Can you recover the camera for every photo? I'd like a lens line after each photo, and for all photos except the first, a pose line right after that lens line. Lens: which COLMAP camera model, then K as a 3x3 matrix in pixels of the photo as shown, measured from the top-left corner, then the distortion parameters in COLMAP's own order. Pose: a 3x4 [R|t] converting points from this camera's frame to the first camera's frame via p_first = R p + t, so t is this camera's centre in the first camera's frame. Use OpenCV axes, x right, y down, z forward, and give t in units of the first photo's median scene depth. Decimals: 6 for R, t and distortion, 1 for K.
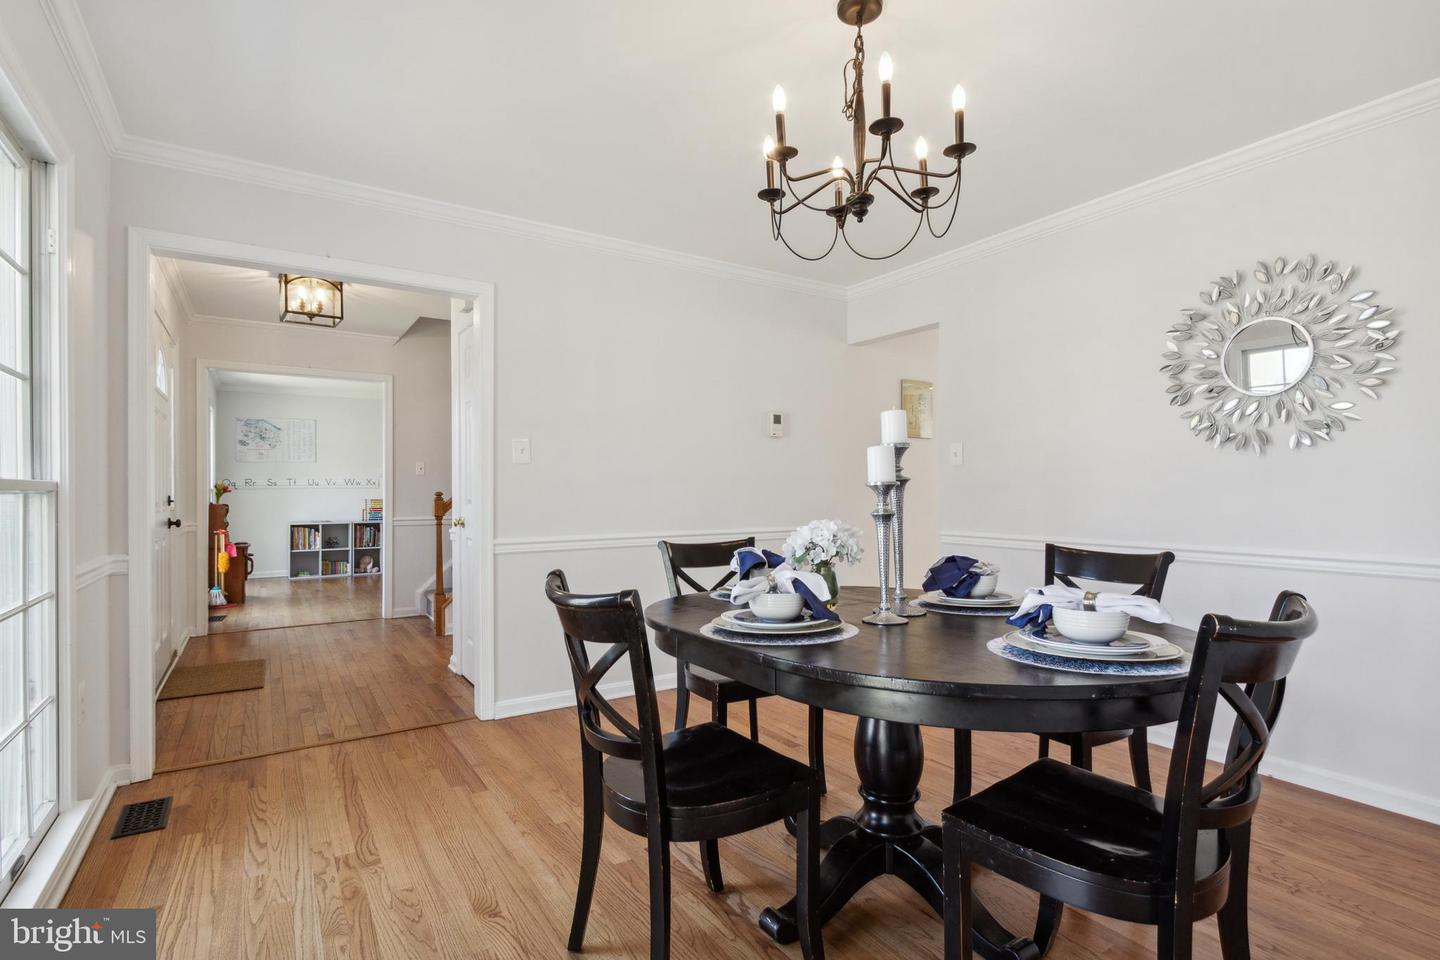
lens RADIAL K [[688.9, 0, 716.7], [0, 688.9, 494.7], [0, 0, 1]] dist [-0.019054, -0.000070]
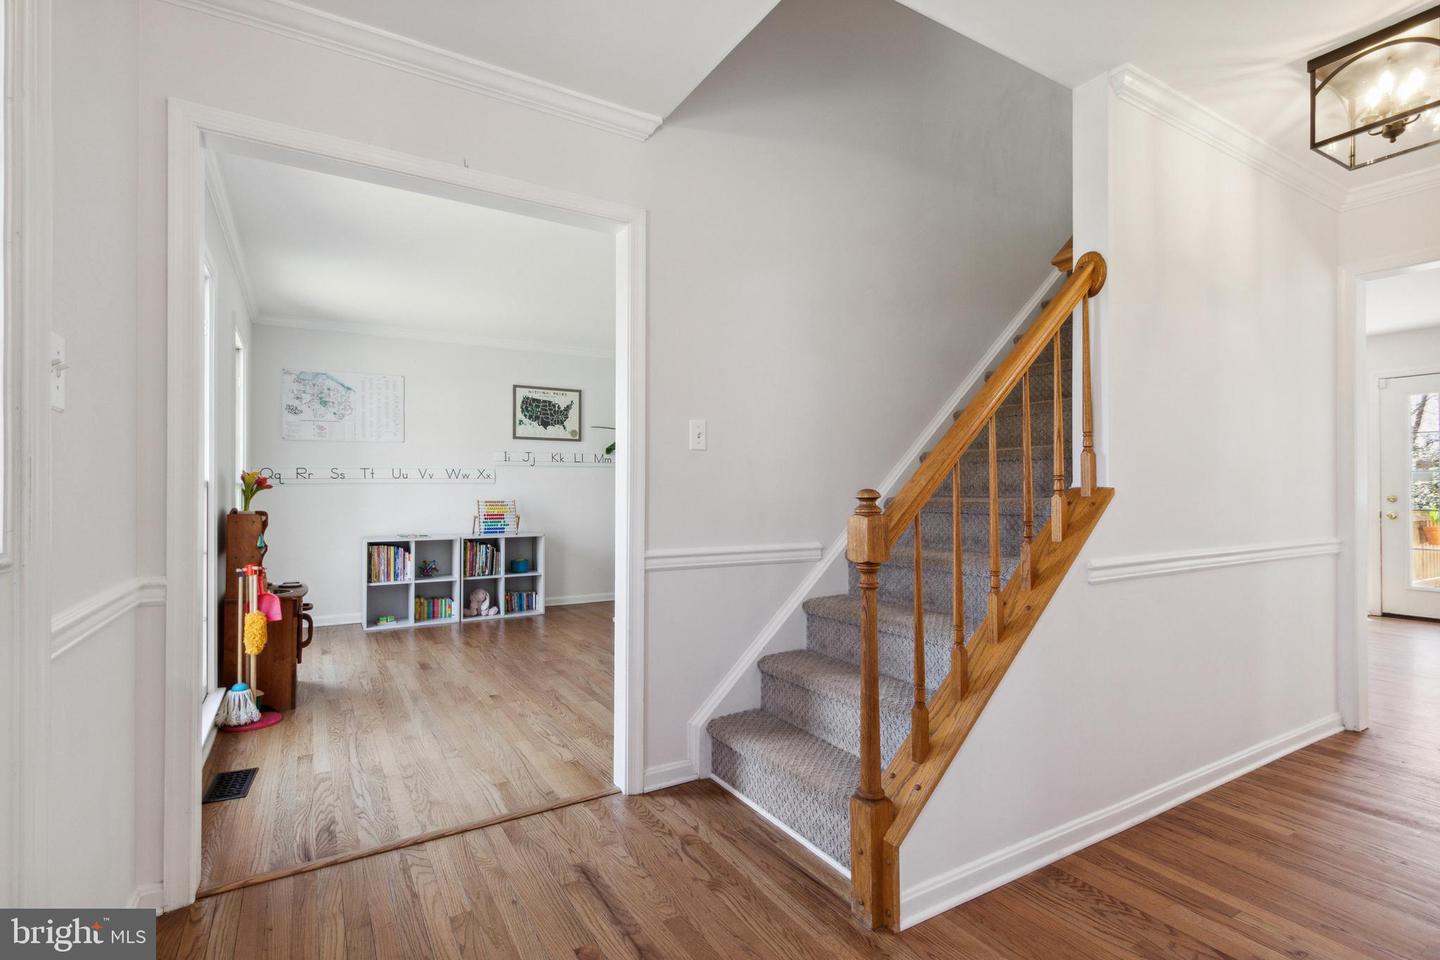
lens RADIAL K [[688.9, 0, 716.7], [0, 688.9, 494.7], [0, 0, 1]] dist [-0.019054, -0.000070]
pose [[0.998724, 0.004630, -0.050282, -0.275989], [-0.004582, 0.999989, 0.001088, -0.000927], [0.050287, -0.000856, 0.998734, 0.395573]]
